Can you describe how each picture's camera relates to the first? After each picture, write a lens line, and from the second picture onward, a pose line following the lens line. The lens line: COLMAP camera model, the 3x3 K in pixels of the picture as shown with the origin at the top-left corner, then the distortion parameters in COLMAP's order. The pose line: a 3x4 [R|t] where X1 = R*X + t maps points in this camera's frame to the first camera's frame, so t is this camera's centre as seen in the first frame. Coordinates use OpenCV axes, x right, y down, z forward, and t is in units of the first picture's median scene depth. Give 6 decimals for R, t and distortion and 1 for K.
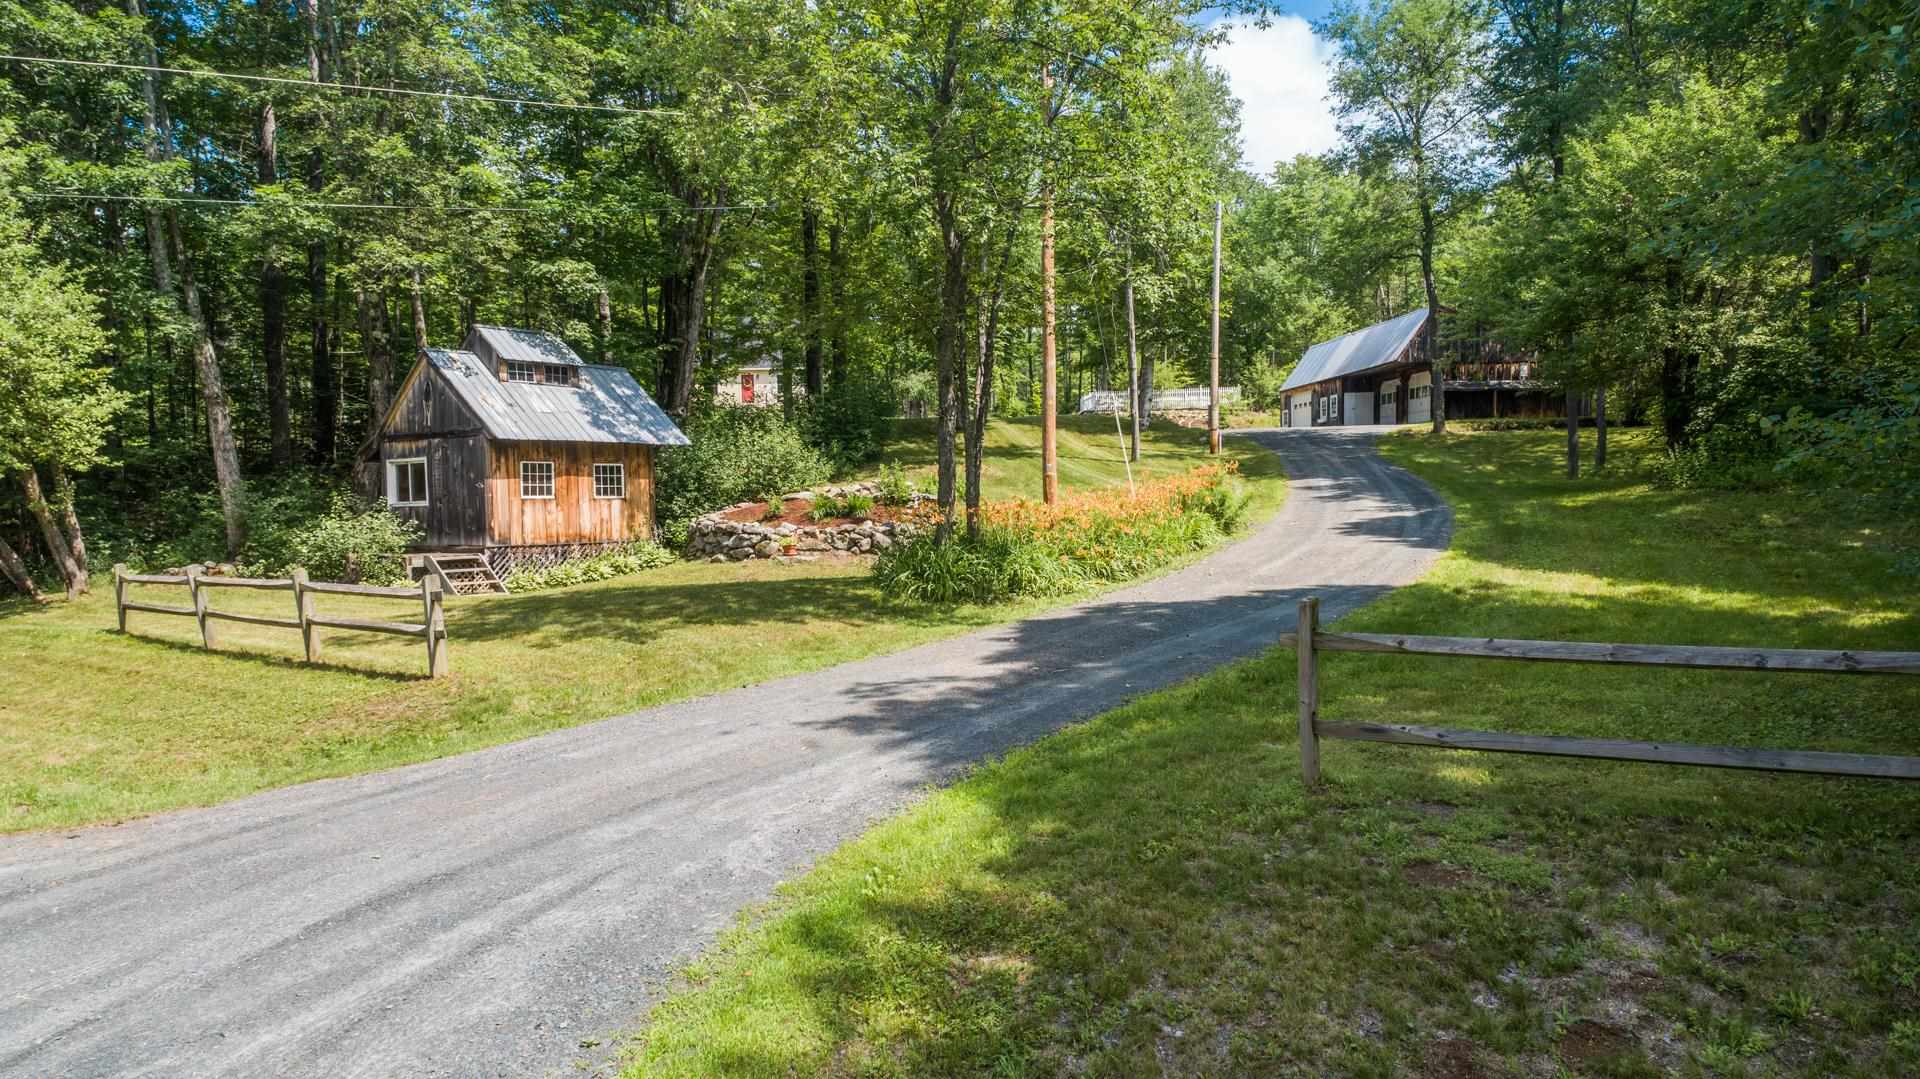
lens RADIAL K [[1265.8, 0, 960.0], [0, 1265.8, 539.5], [0, 0, 1]] dist [0.096211, -0.001929]
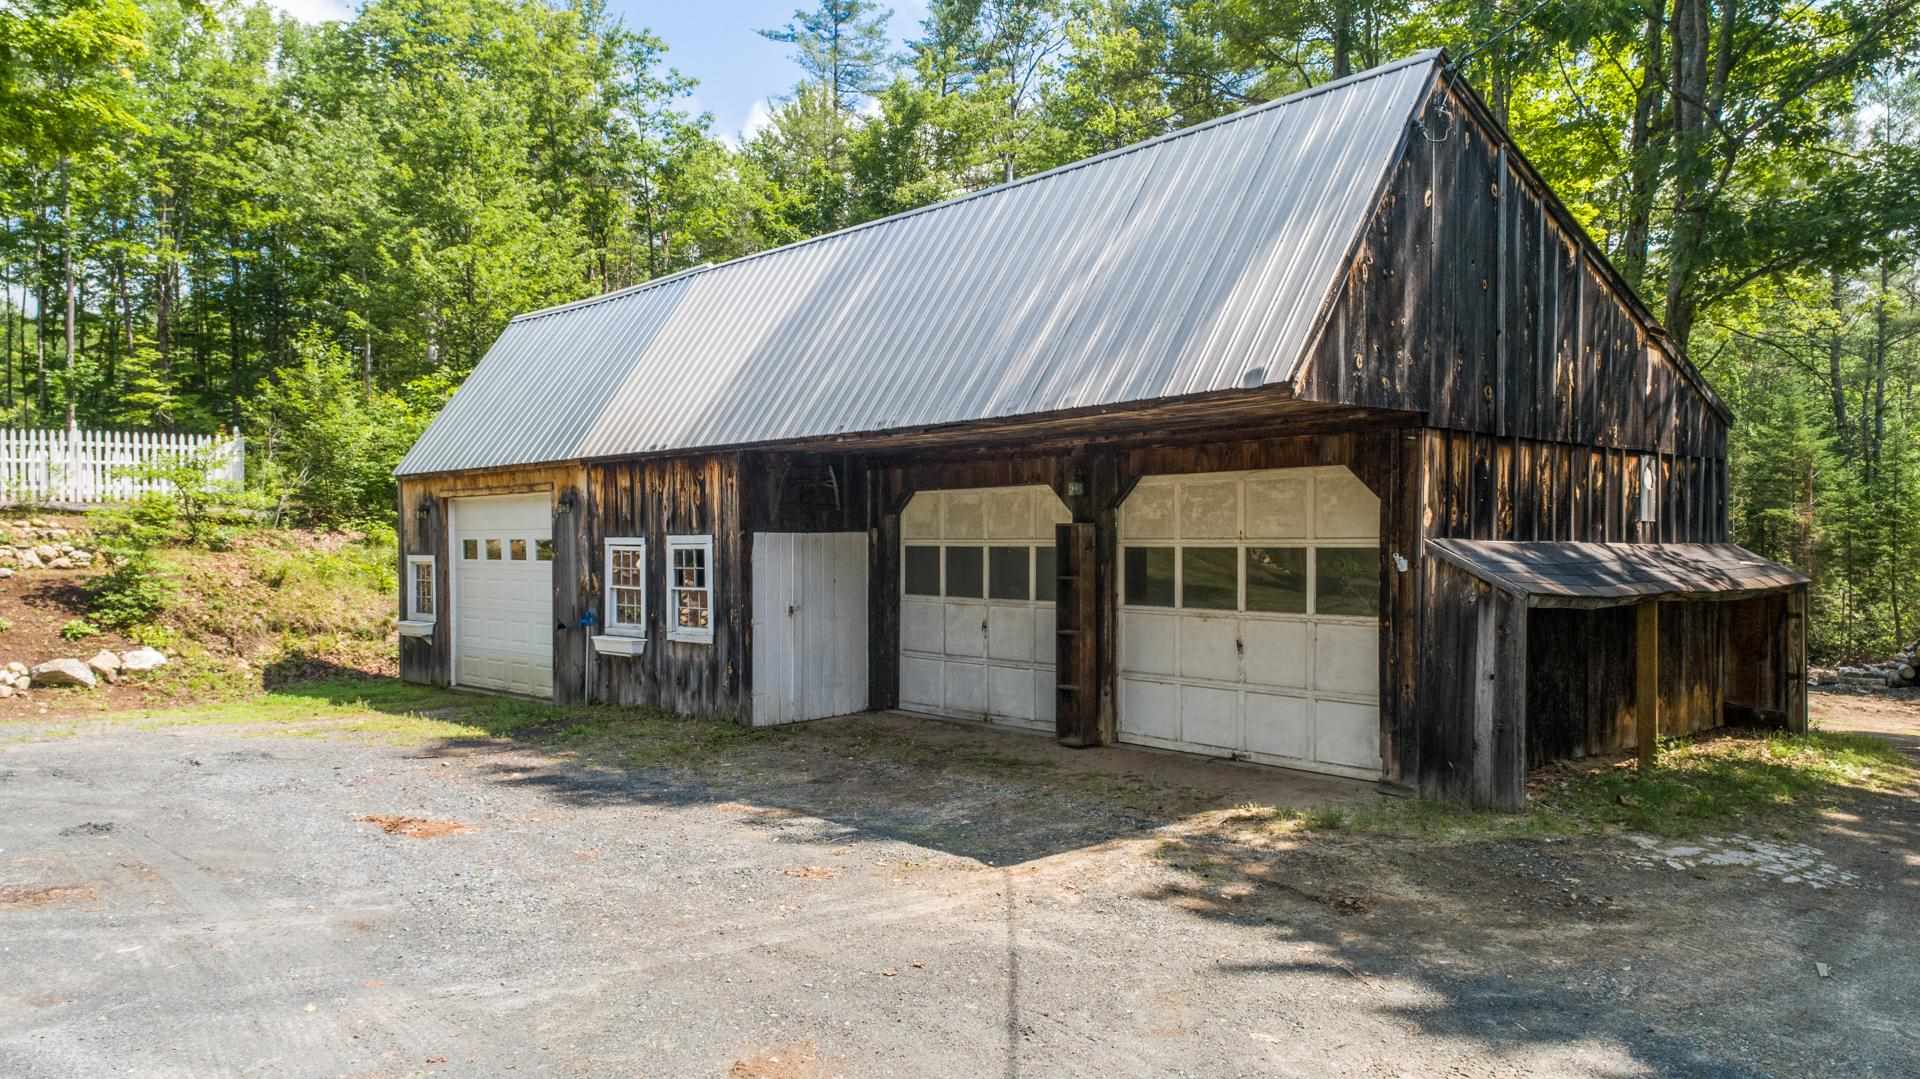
lens RADIAL K [[1265.8, 0, 960.0], [0, 1265.8, 539.5], [0, 0, 1]] dist [0.096211, -0.001929]
pose [[0.780544, 0.011736, 0.624990, 0.180108], [0.006003, 0.999637, -0.026268, -0.097073], [-0.625072, 0.024256, 0.780190, 0.738634]]
